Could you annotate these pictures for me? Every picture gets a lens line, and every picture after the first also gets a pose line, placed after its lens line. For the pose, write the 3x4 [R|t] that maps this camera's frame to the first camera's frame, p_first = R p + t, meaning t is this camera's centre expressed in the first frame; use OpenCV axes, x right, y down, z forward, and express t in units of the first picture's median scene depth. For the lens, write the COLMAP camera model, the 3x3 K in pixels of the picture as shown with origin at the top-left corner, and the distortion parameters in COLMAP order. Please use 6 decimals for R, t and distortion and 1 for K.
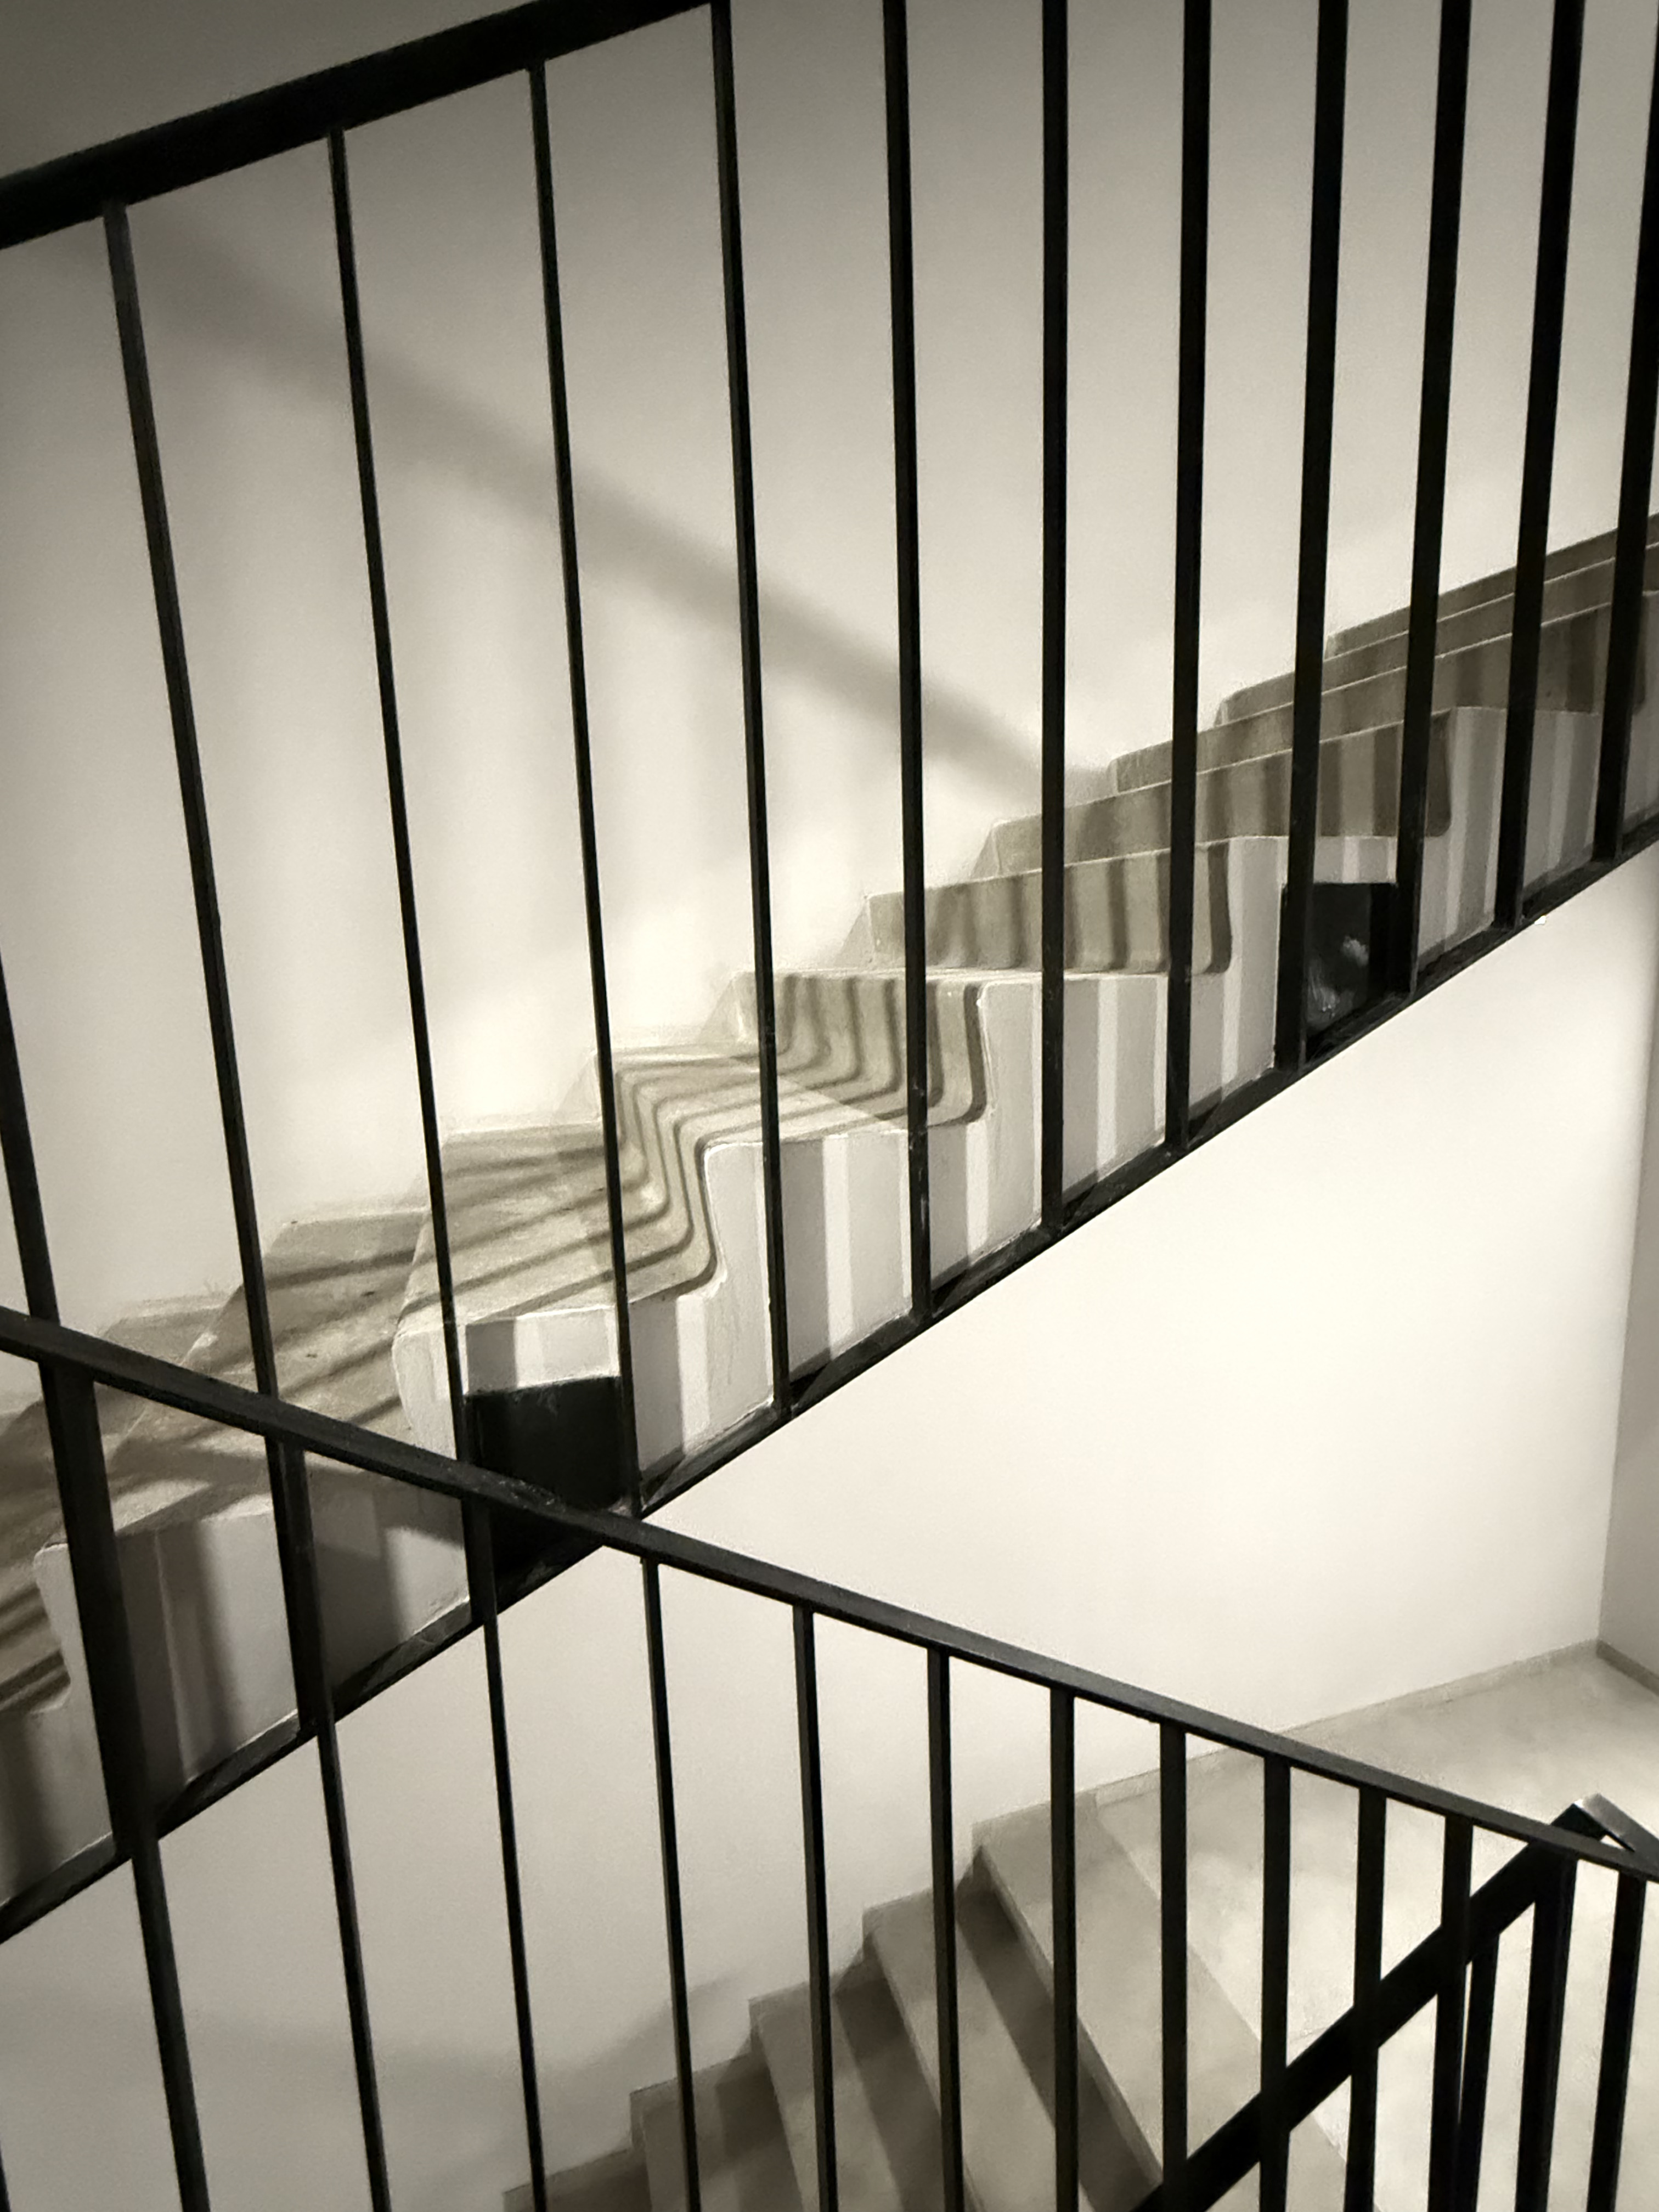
lens RADIAL K [[1069.1, 0, 832.4], [0, 1069.1, 1107.0], [0, 0, 1]] dist [0.003084, -0.002550]
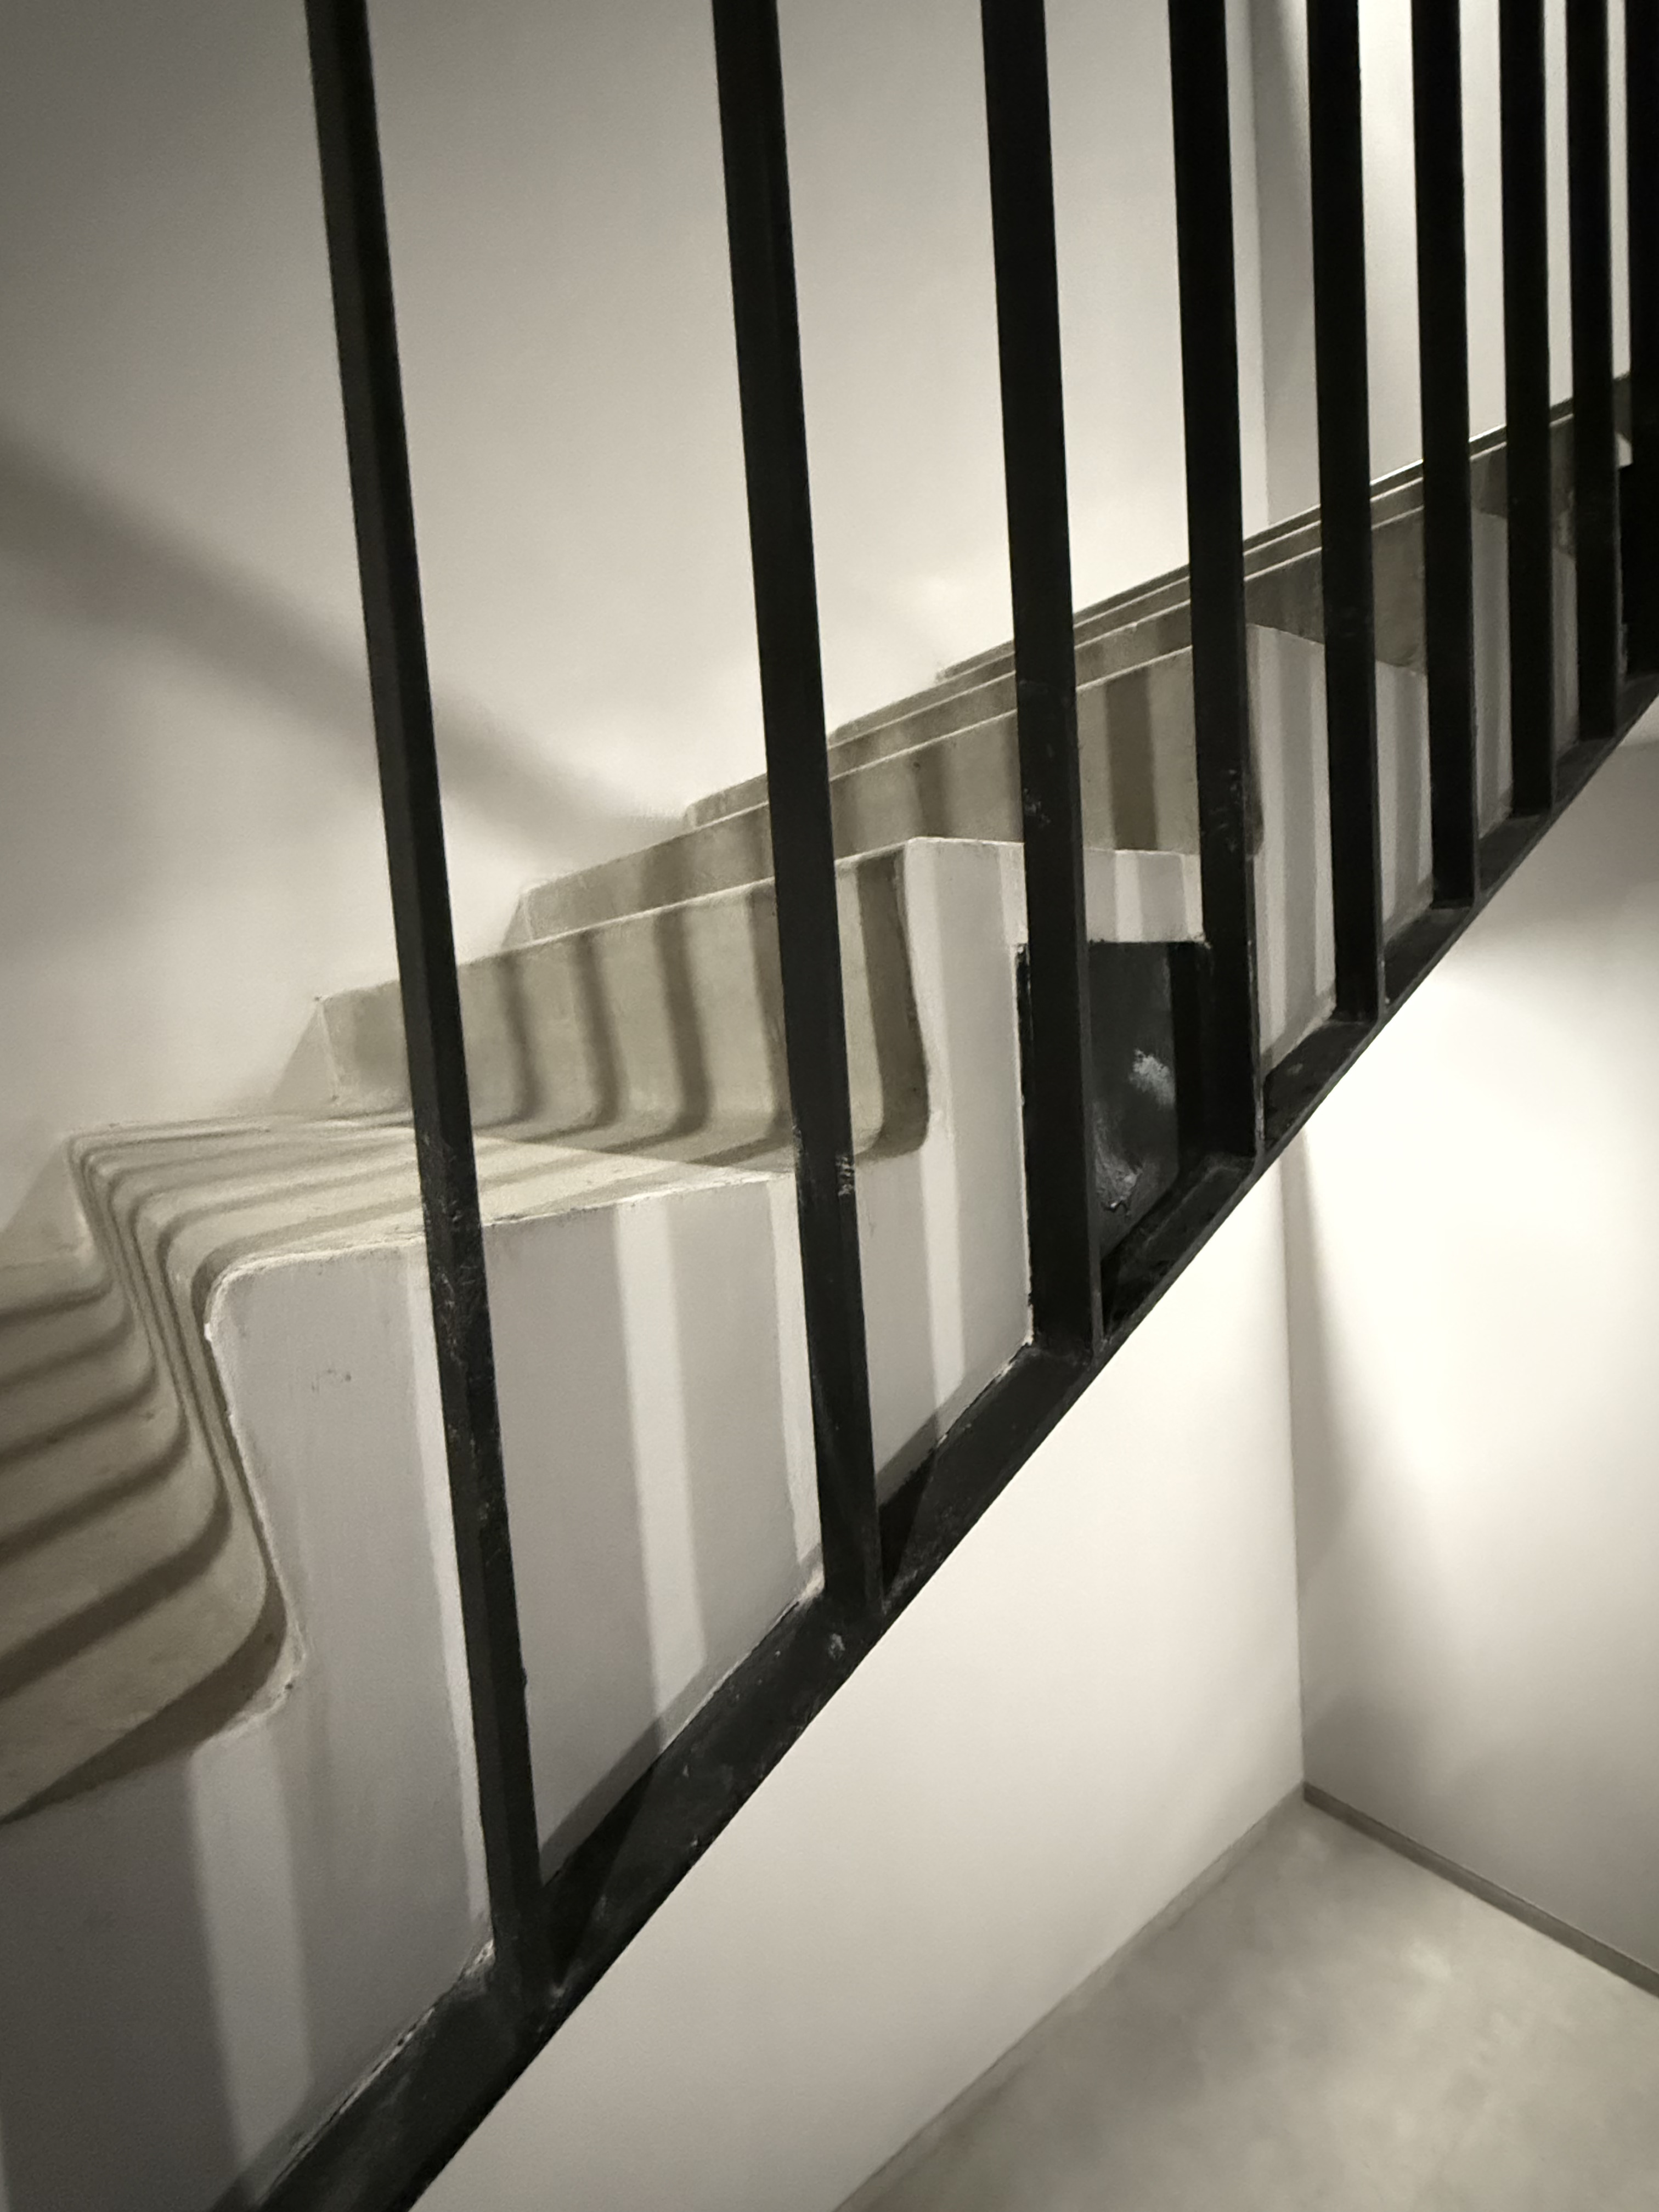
lens RADIAL K [[1069.1, 0, 832.1], [0, 1069.1, 1092.7], [0, 0, 1]] dist [0.003084, -0.002550]
pose [[0.939362, -0.058366, 0.337923, 0.190893], [0.092225, 0.992103, -0.085011, -0.114864], [-0.330292, 0.111021, 0.937327, 0.608916]]
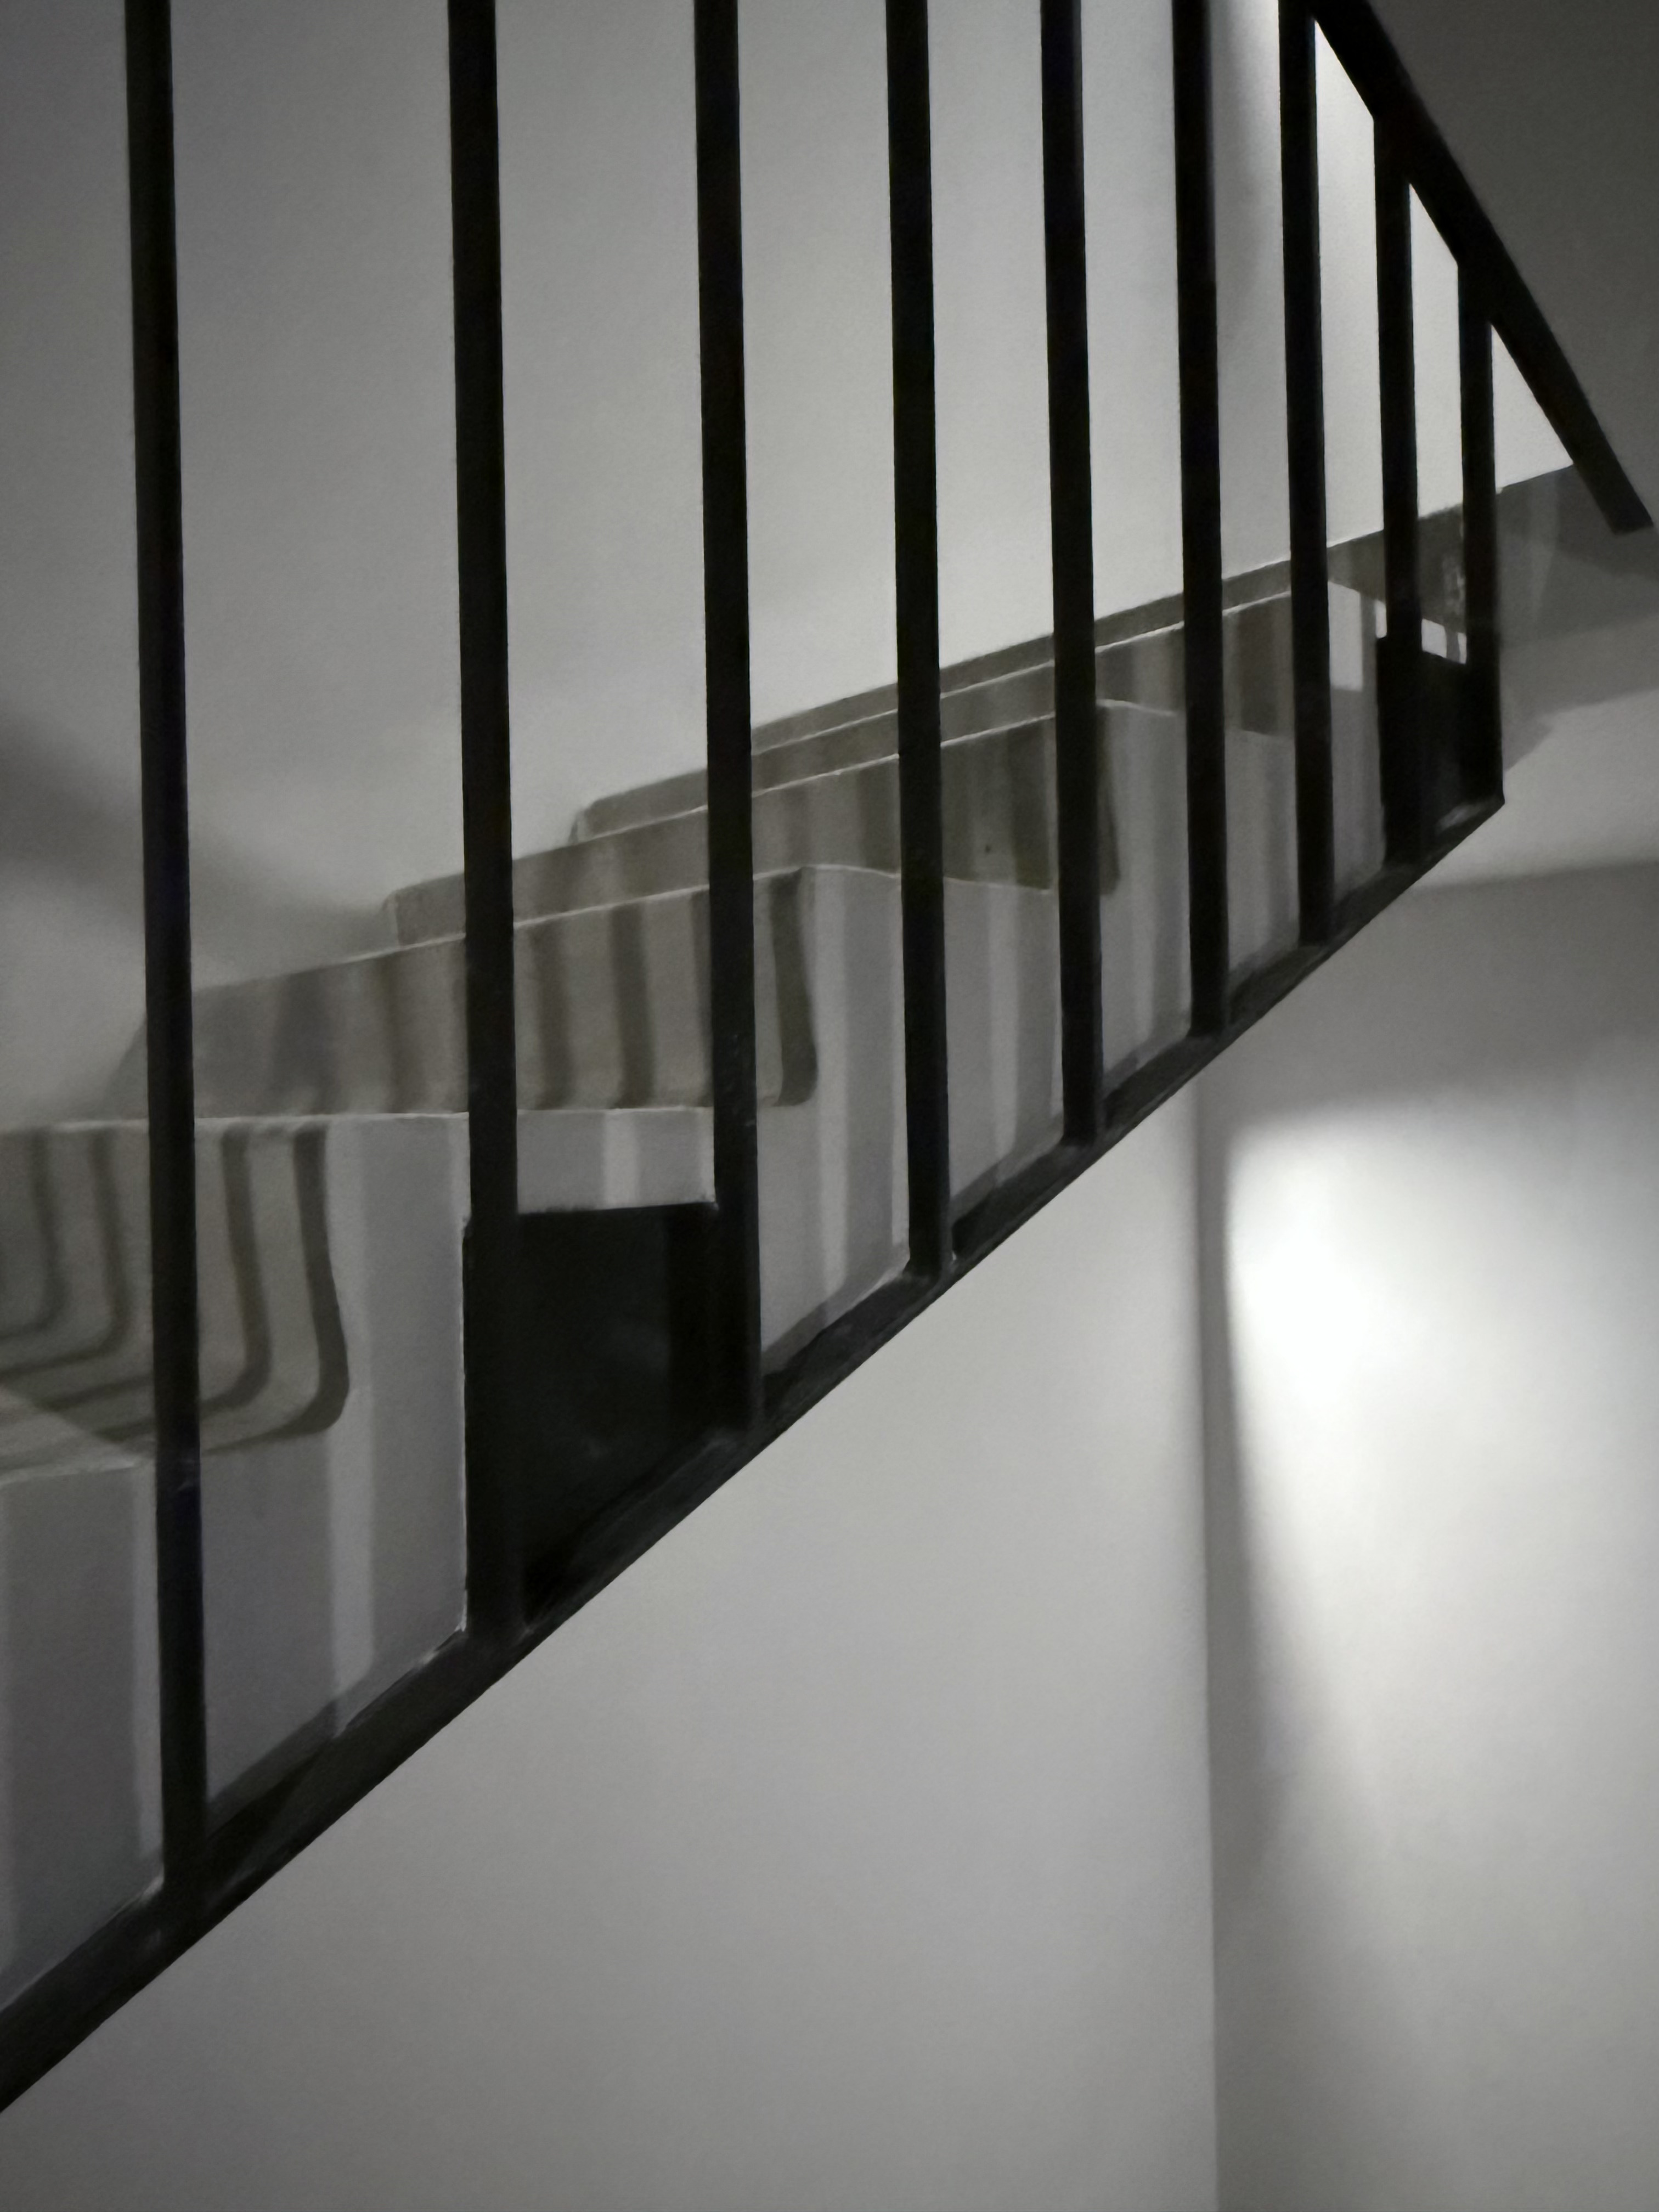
lens RADIAL K [[1528.2, 0, 835.4], [0, 1528.2, 1088.8], [0, 0, 1]] dist [0.001805, -0.007706]
pose [[0.915631, 0.013950, 0.401777, 0.306043], [0.054094, 0.986034, -0.157513, -0.152340], [-0.398363, 0.165957, 0.902089, 0.352238]]
